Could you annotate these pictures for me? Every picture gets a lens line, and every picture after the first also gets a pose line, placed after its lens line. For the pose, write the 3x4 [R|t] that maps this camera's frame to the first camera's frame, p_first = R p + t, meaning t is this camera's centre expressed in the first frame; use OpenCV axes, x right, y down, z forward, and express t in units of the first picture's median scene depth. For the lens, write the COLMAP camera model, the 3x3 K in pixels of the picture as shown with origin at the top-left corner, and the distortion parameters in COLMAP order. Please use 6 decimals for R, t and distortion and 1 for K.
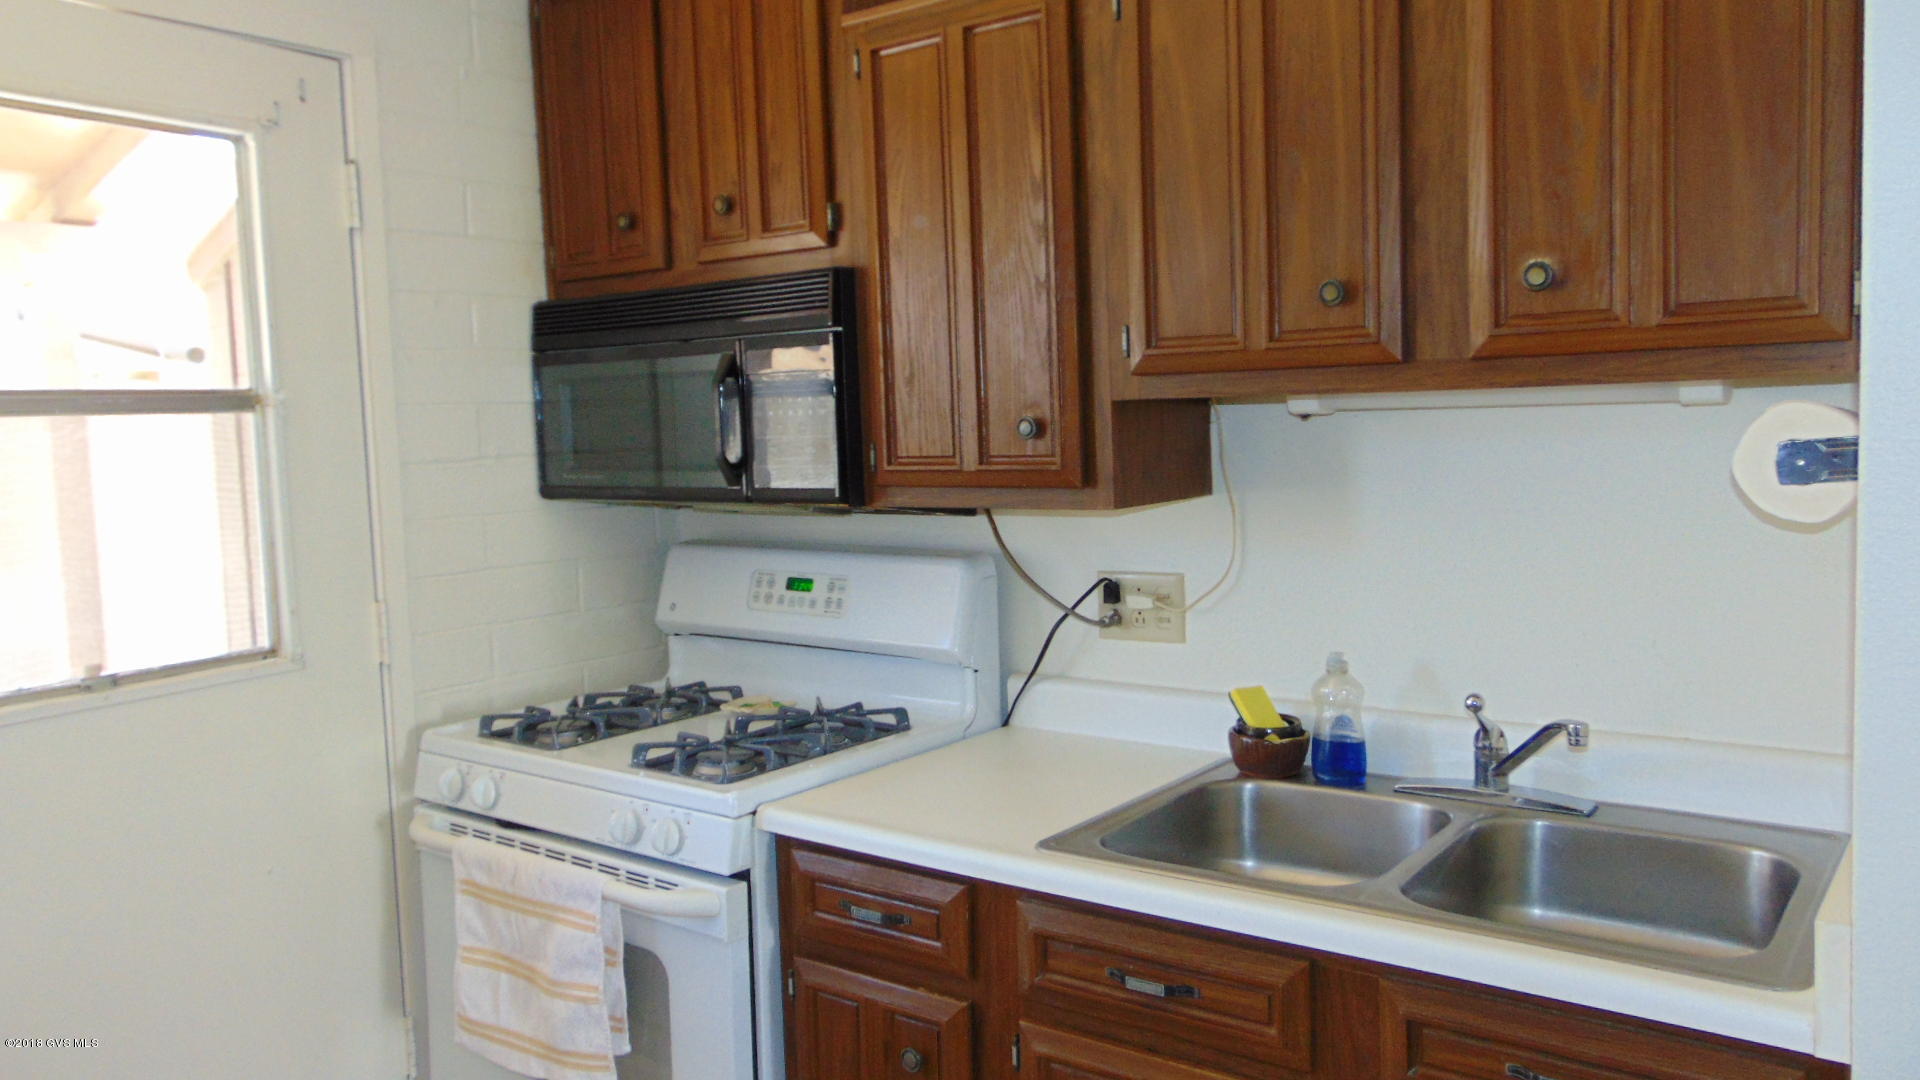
lens RADIAL K [[1463.2, 0, 952.7], [0, 1463.2, 533.6], [0, 0, 1]] dist [-0.013194, 0.088343]
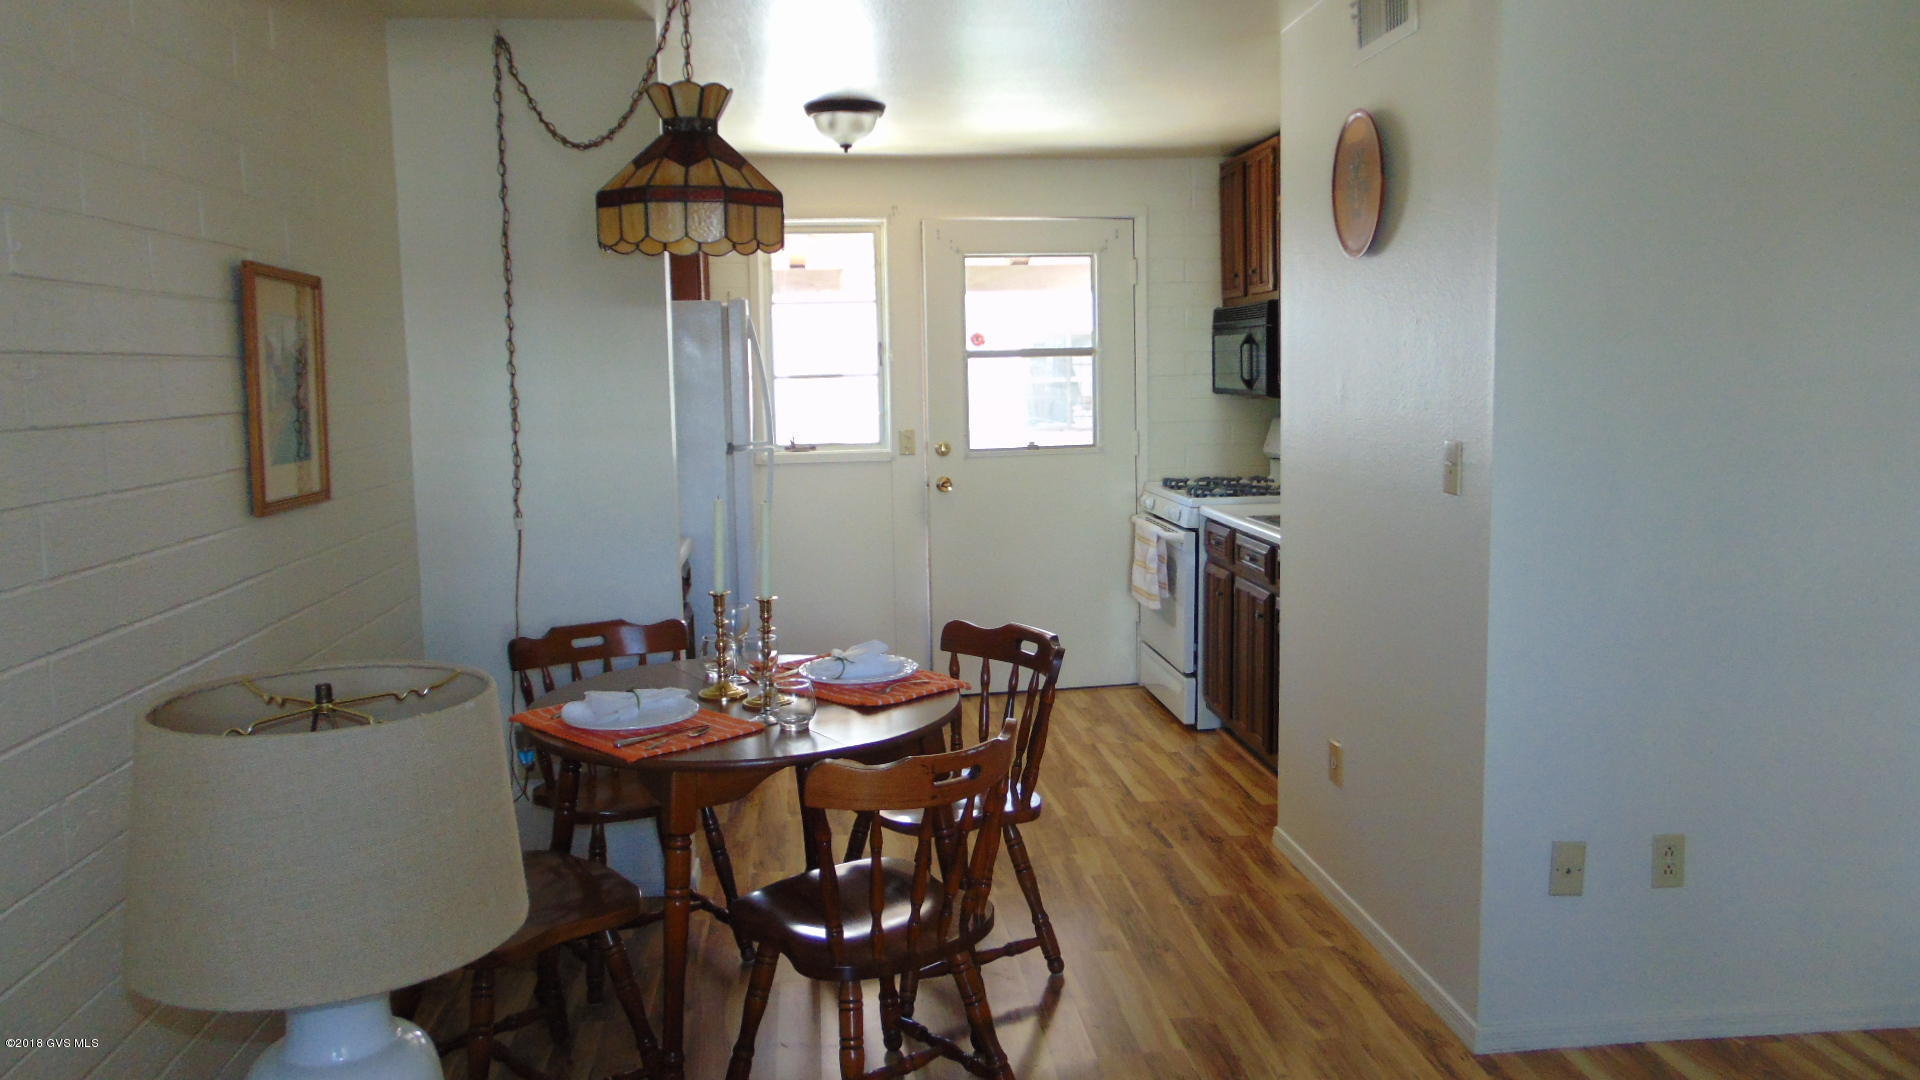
lens RADIAL K [[1463.2, 0, 952.7], [0, 1463.2, 533.6], [0, 0, 1]] dist [-0.013194, 0.088343]
pose [[0.694431, 0.099829, -0.712601, 1.282653], [-0.062363, 0.994953, 0.078611, 0.047278], [0.716852, -0.010150, 0.697152, -1.054392]]
